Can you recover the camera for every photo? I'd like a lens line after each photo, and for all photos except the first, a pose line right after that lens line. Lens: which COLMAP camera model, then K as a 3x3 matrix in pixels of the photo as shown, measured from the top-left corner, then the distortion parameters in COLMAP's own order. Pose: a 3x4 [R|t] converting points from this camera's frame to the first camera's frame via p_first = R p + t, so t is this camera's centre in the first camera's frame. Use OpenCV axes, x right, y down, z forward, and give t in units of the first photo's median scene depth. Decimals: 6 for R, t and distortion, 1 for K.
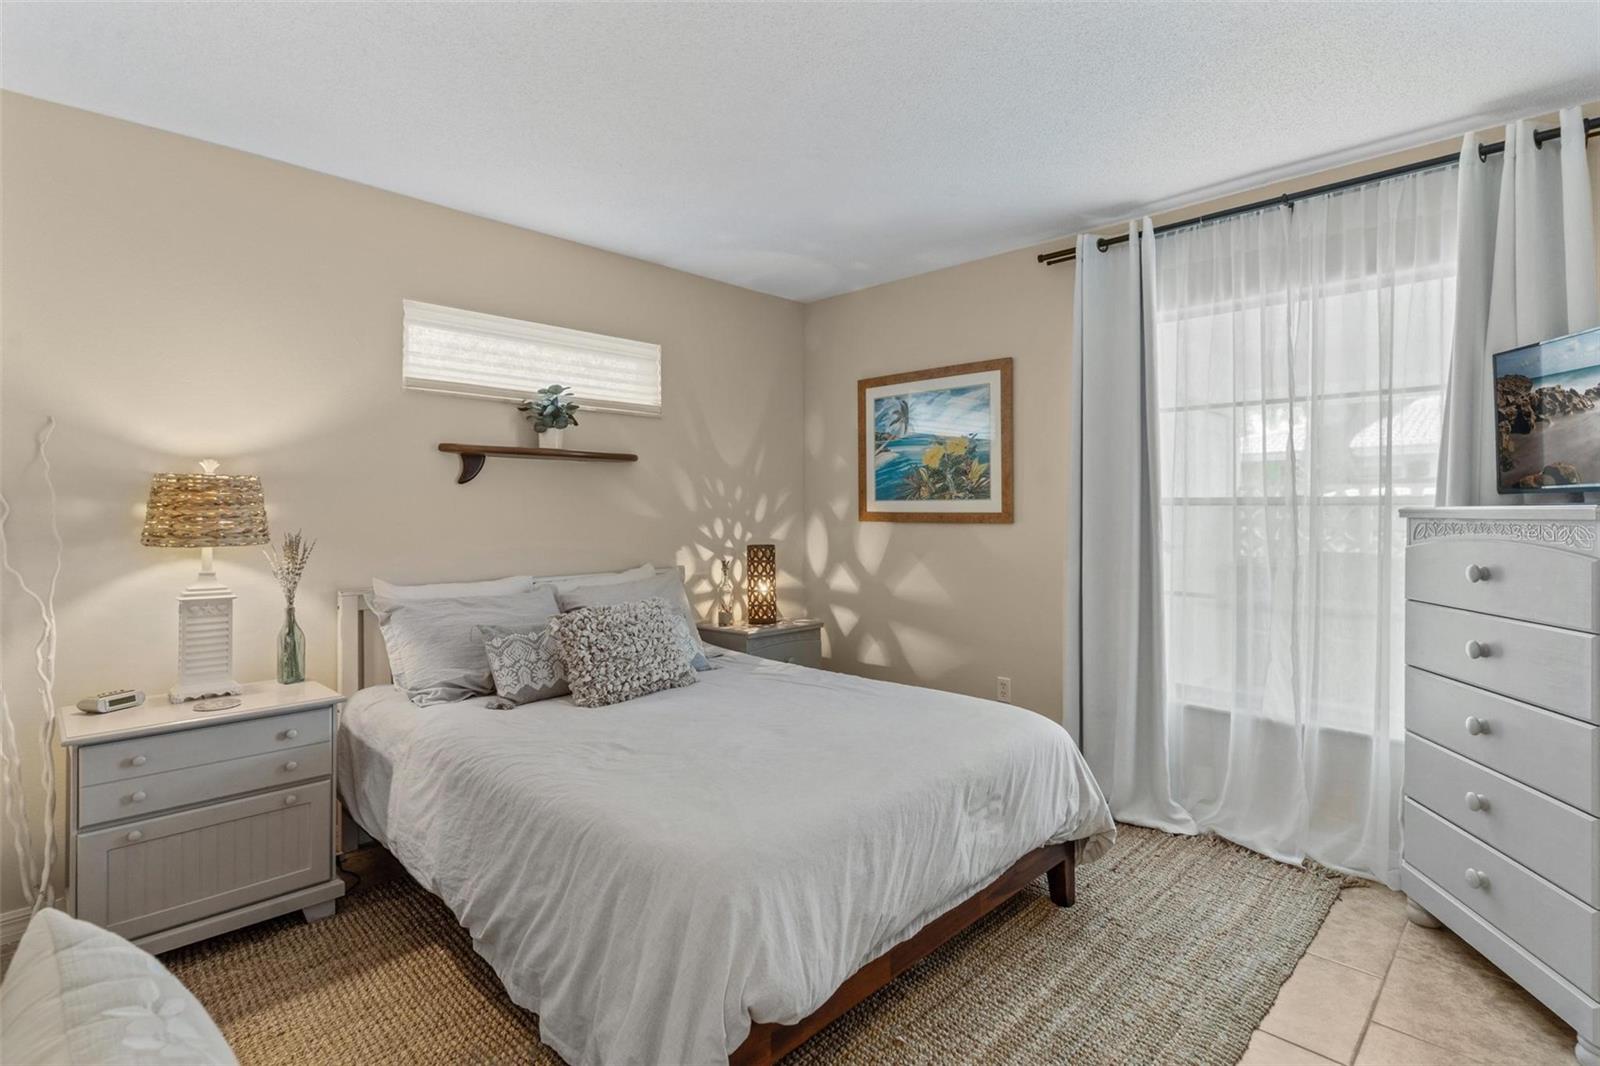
lens RADIAL K [[763.7, 0, 799.2], [0, 763.7, 519.1], [0, 0, 1]] dist [-0.002546, 0.000896]
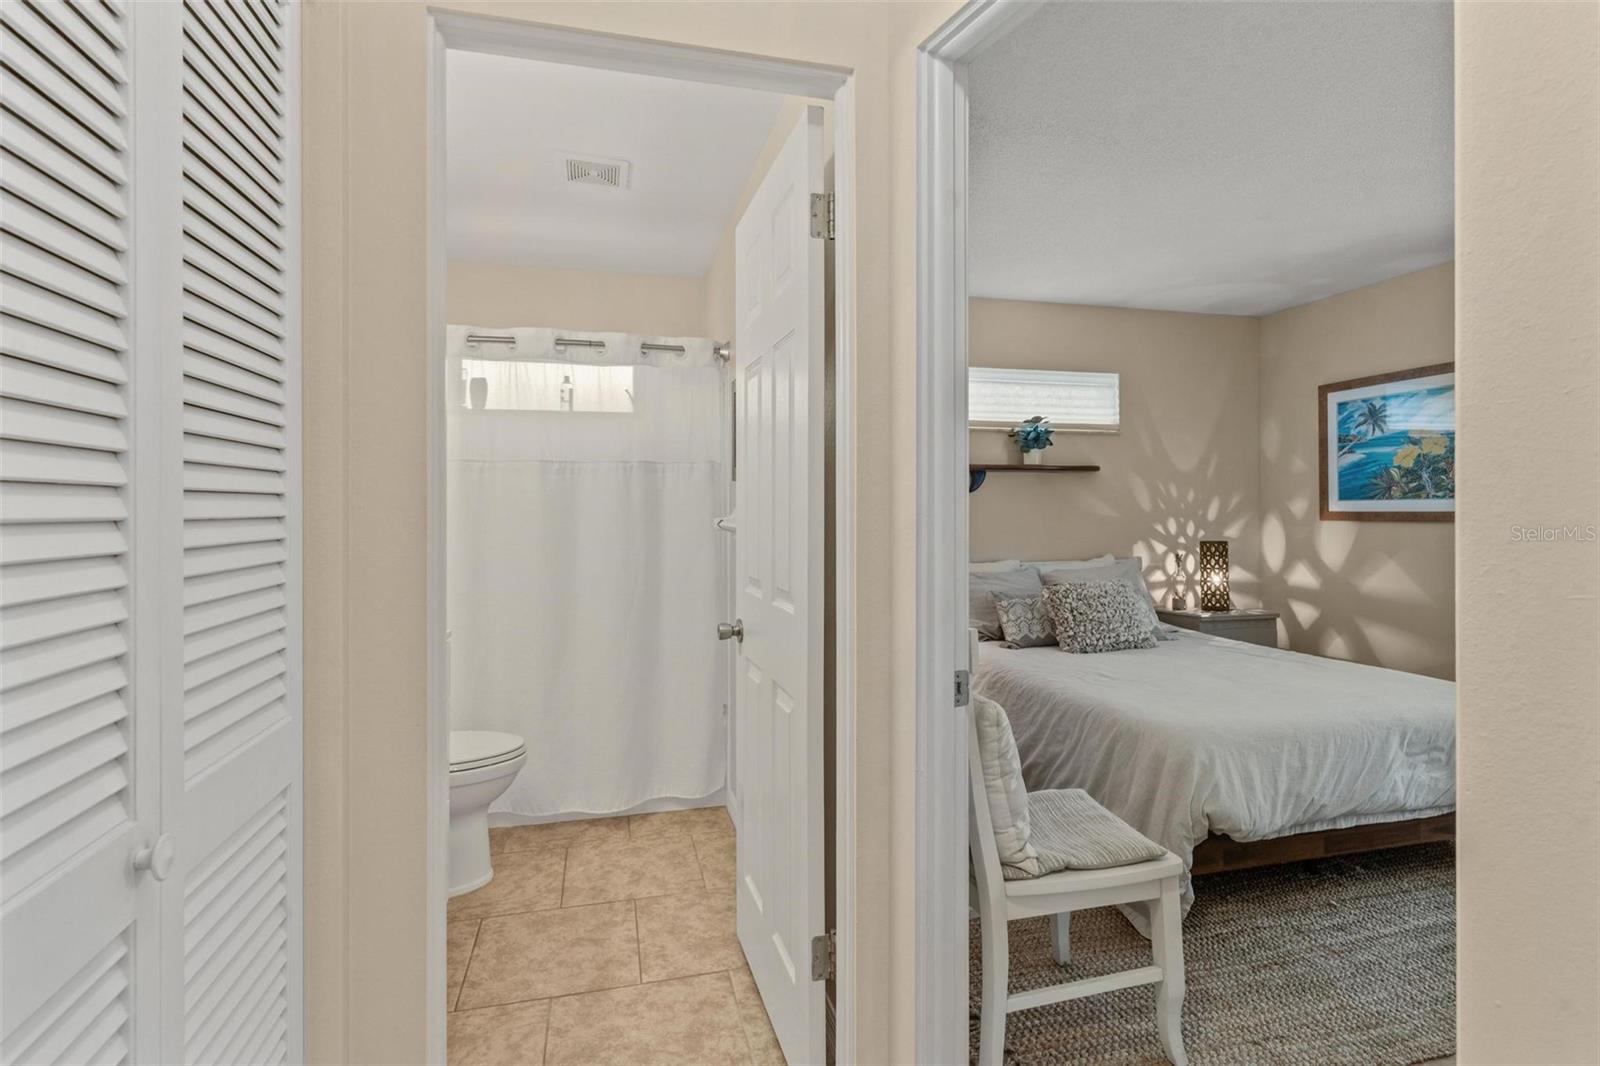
lens RADIAL K [[763.7, 0, 796.7], [0, 763.7, 513.9], [0, 0, 1]] dist [-0.002546, 0.000896]
pose [[0.853081, -0.002700, -0.521771, 0.018802], [-0.001808, 0.999965, -0.008131, 0.005886], [0.521775, 0.007880, 0.853047, -0.420968]]
